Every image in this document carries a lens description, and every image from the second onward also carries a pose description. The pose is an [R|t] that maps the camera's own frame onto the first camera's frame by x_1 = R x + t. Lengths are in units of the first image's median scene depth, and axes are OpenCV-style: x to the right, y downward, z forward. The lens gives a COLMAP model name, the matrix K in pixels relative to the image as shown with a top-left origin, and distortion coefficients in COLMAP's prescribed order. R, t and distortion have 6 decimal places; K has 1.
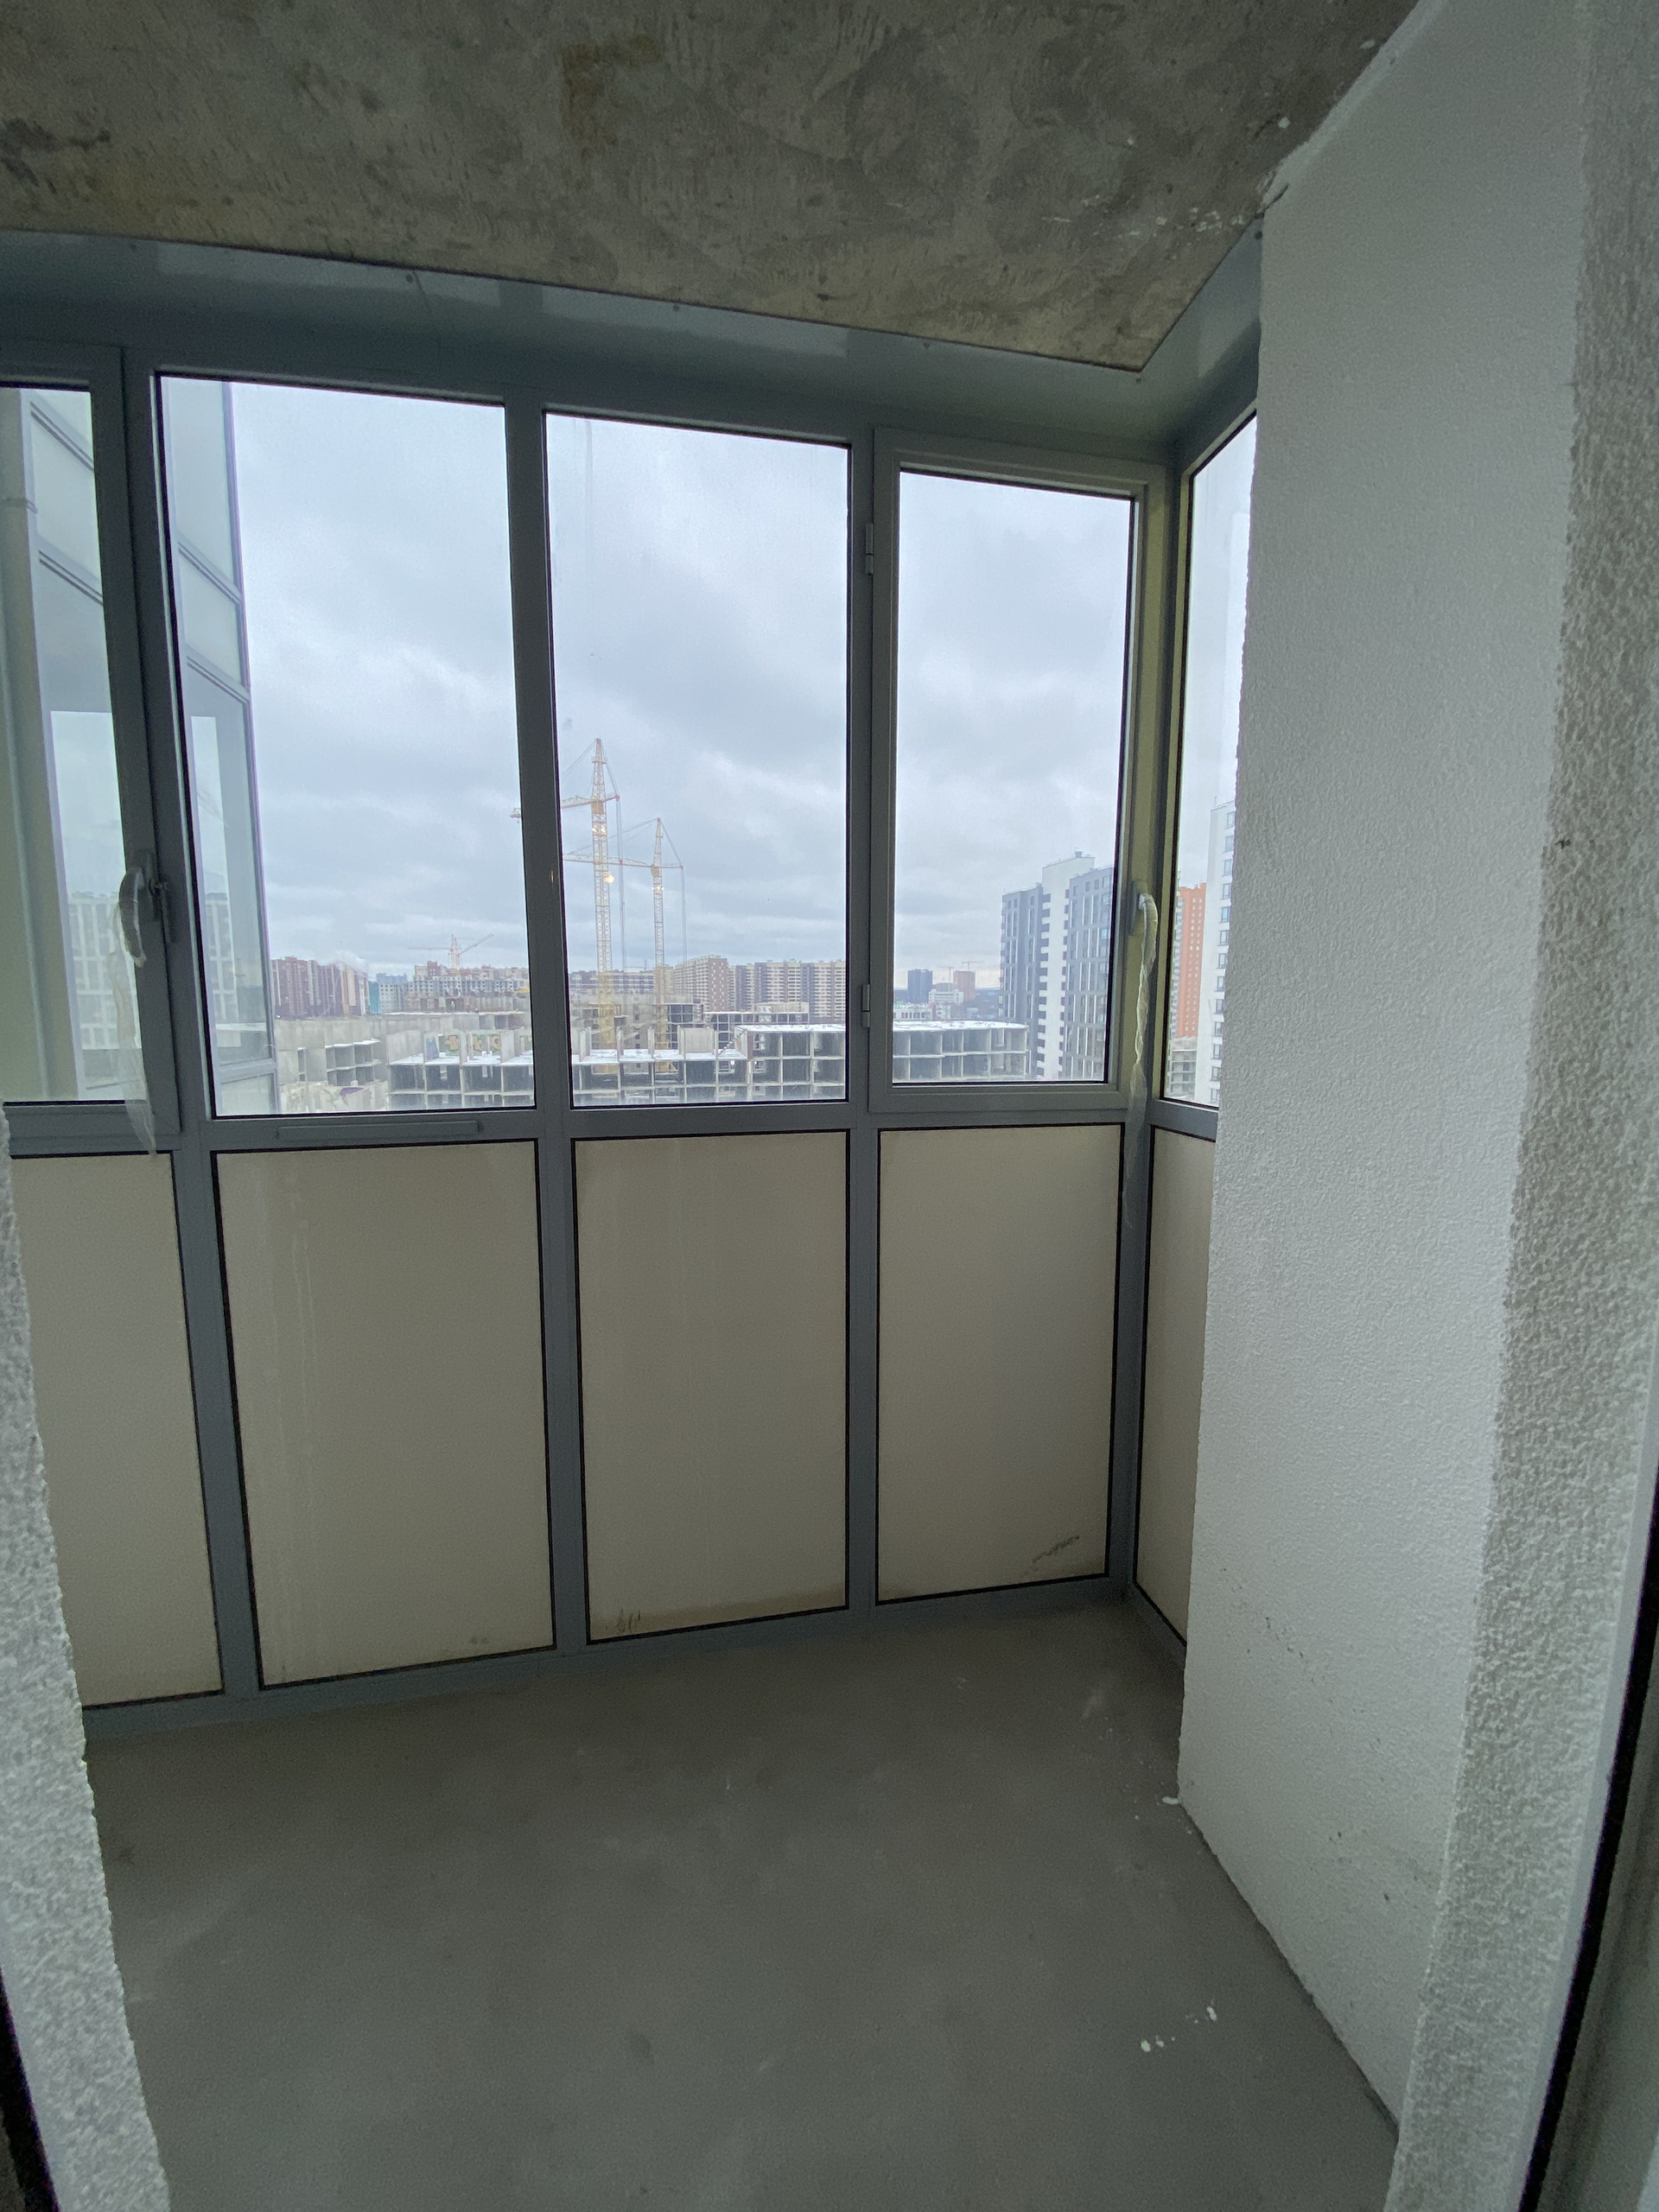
lens RADIAL K [[894.7, 0, 829.2], [0, 894.7, 1102.4], [0, 0, 1]] dist [0.014192, -0.018277]
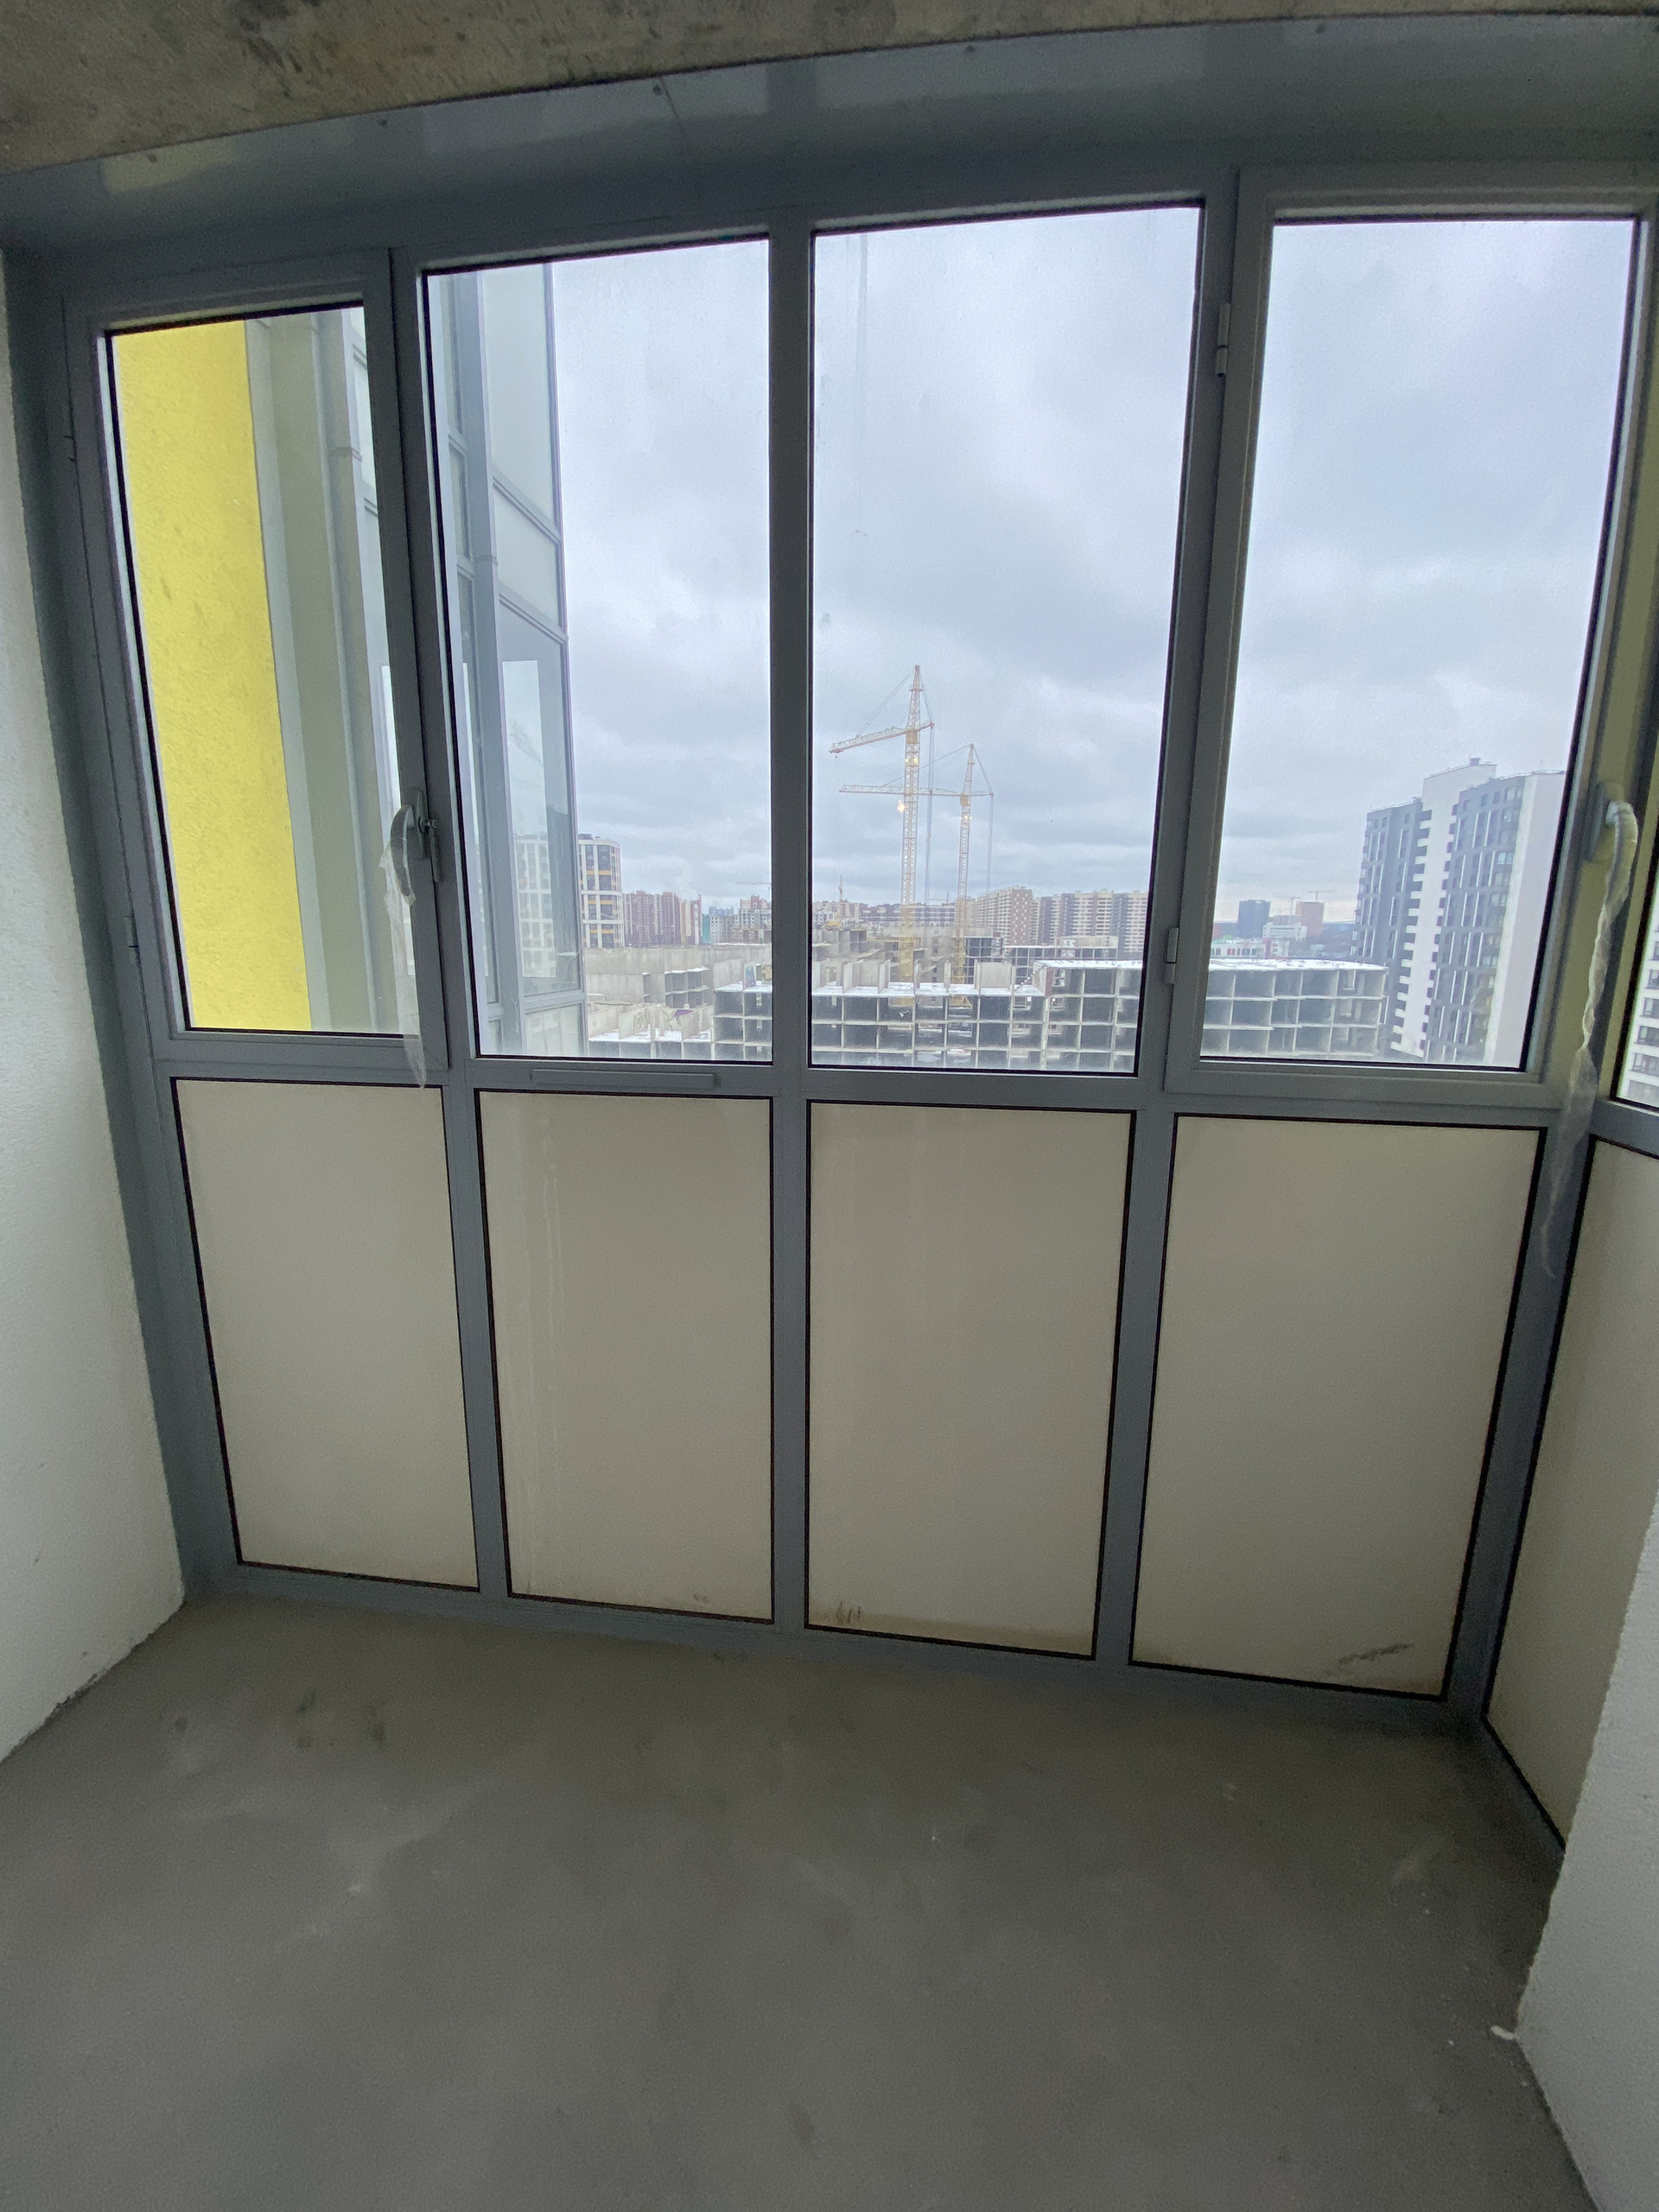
lens RADIAL K [[894.7, 0, 829.2], [0, 894.7, 1102.4], [0, 0, 1]] dist [0.014192, -0.018277]
pose [[0.946153, 0.071429, -0.315741, 0.011405], [-0.048057, 0.995538, 0.081208, -0.021844], [0.320133, -0.061661, 0.945364, 0.111954]]
